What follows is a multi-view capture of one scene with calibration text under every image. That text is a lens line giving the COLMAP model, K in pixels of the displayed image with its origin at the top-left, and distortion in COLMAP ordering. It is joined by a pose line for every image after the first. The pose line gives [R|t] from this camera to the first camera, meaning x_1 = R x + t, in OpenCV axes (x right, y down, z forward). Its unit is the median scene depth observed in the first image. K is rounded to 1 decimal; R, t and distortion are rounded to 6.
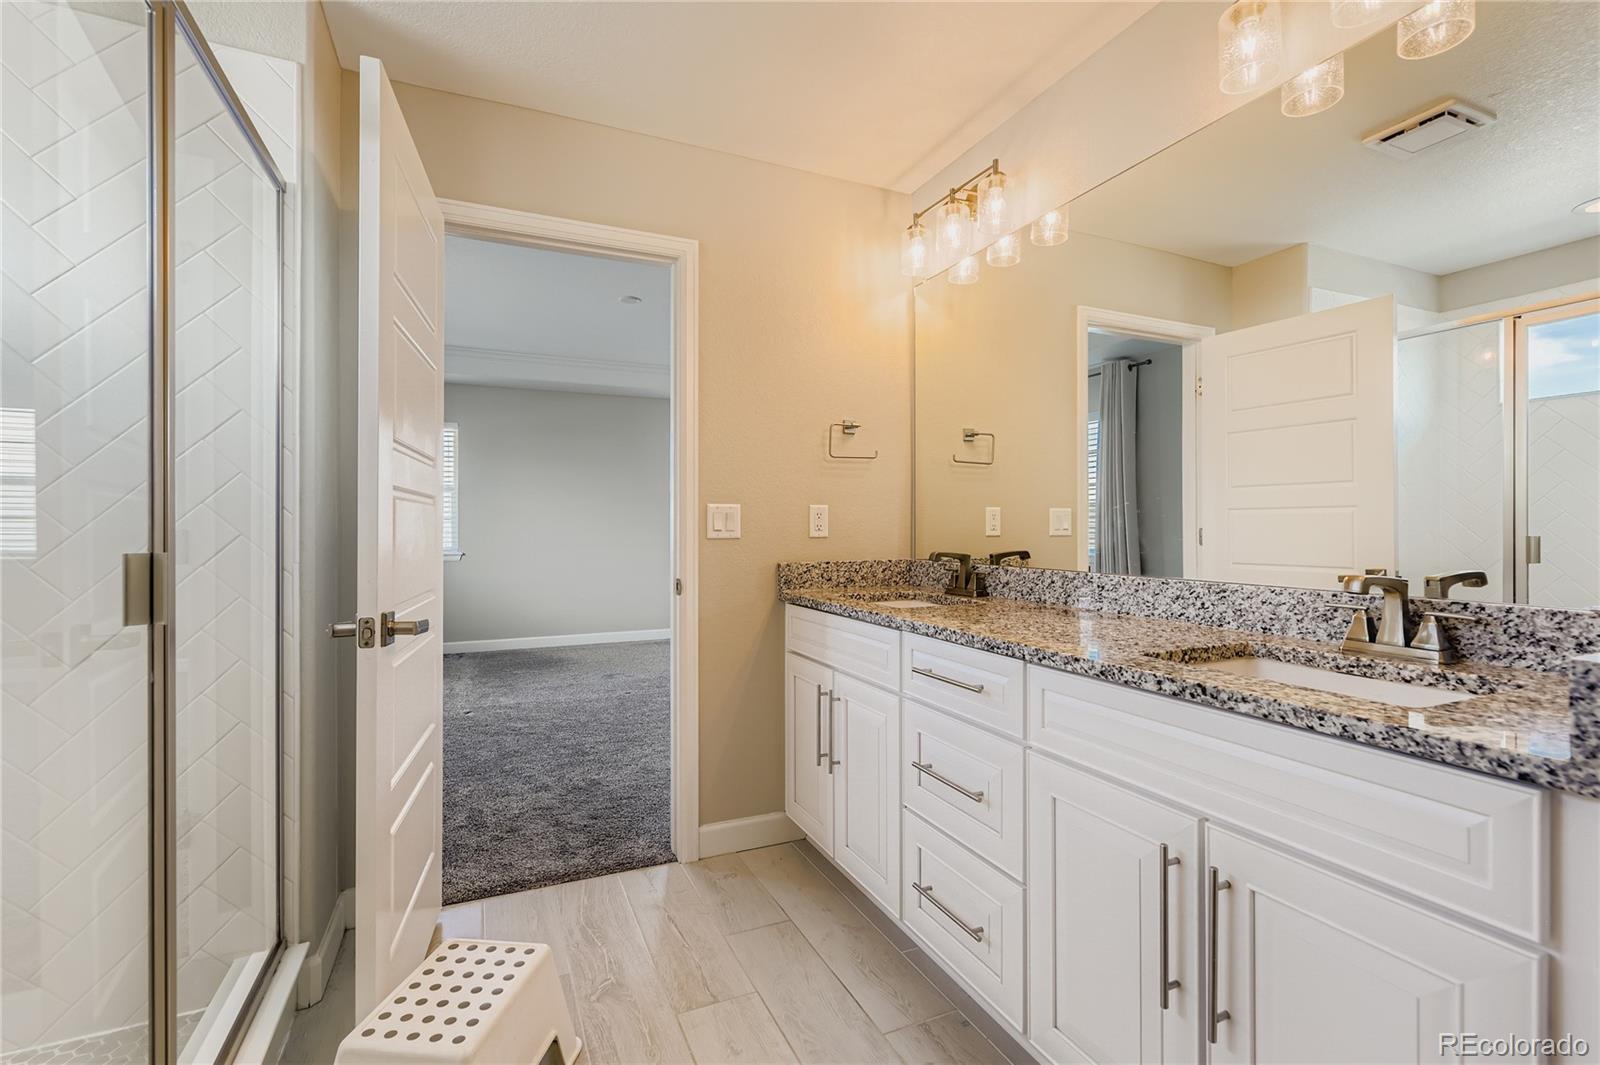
lens RADIAL K [[714.8, 0, 799.3], [0, 714.8, 530.4], [0, 0, 1]] dist [-0.001738, -0.000094]
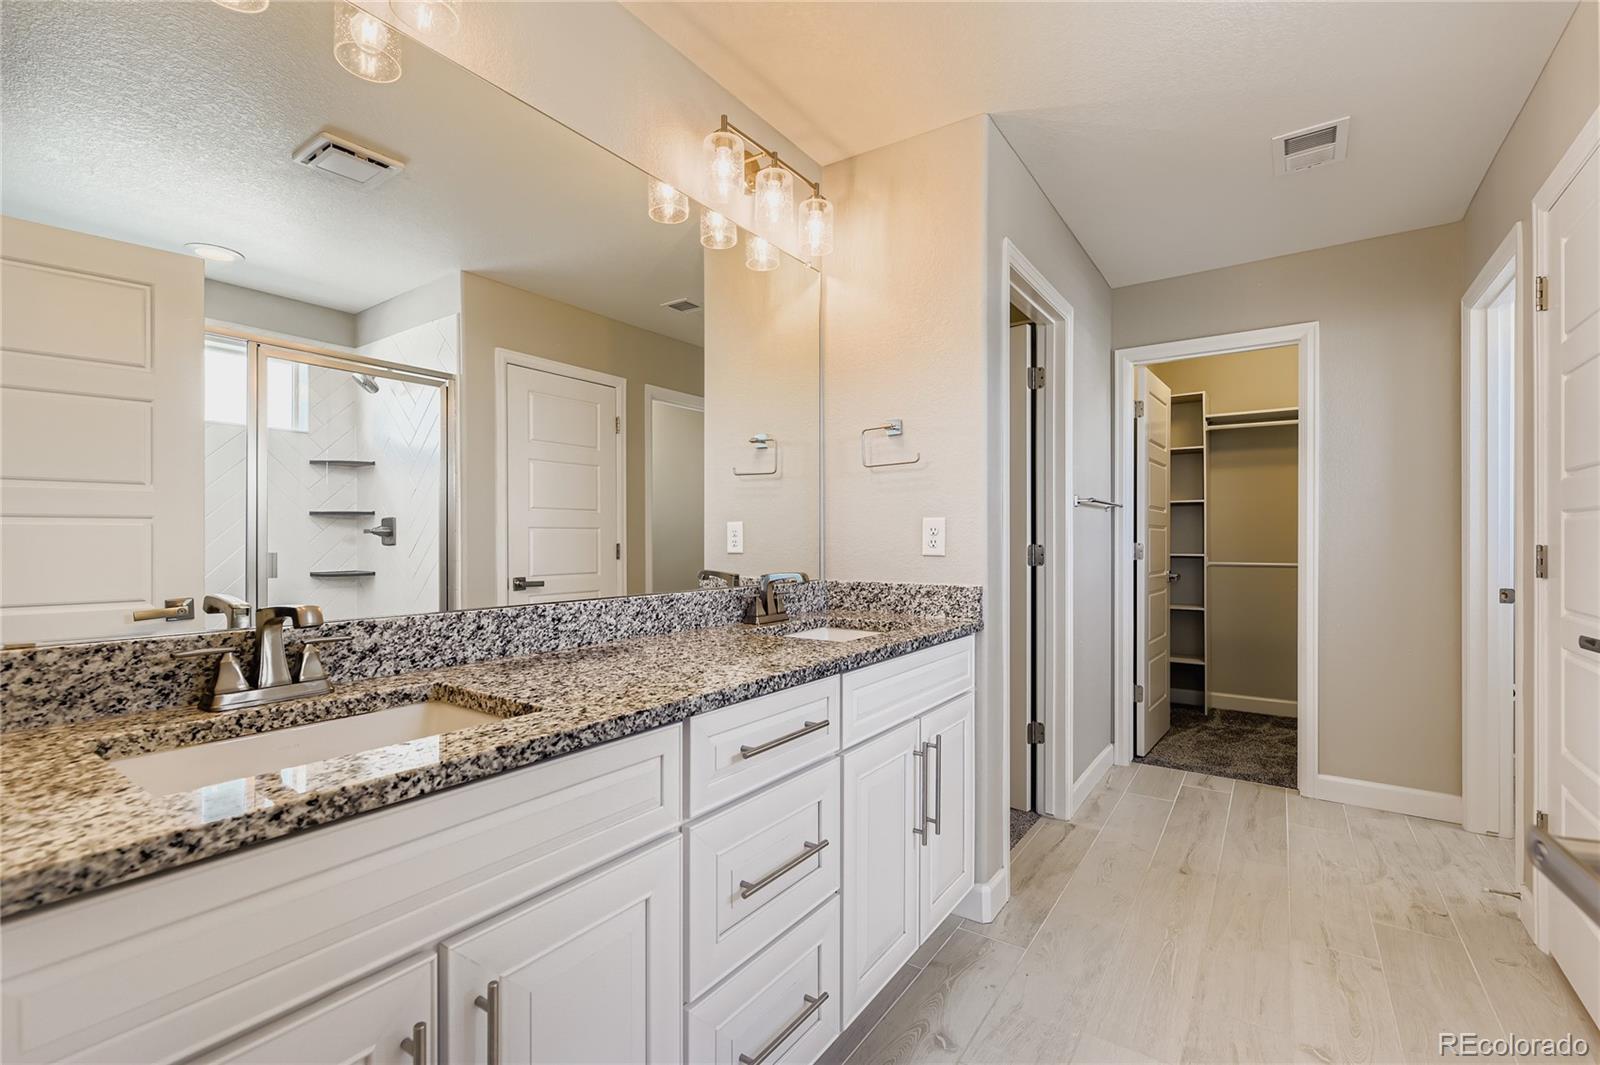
lens RADIAL K [[714.8, 0, 793.3], [0, 714.8, 533.3], [0, 0, 1]] dist [-0.001738, -0.000094]
pose [[-0.516057, 0.008786, 0.856509, -0.455989], [0.005987, 0.999960, -0.006650, -0.012862], [-0.856534, 0.001696, -0.516088, 1.329044]]
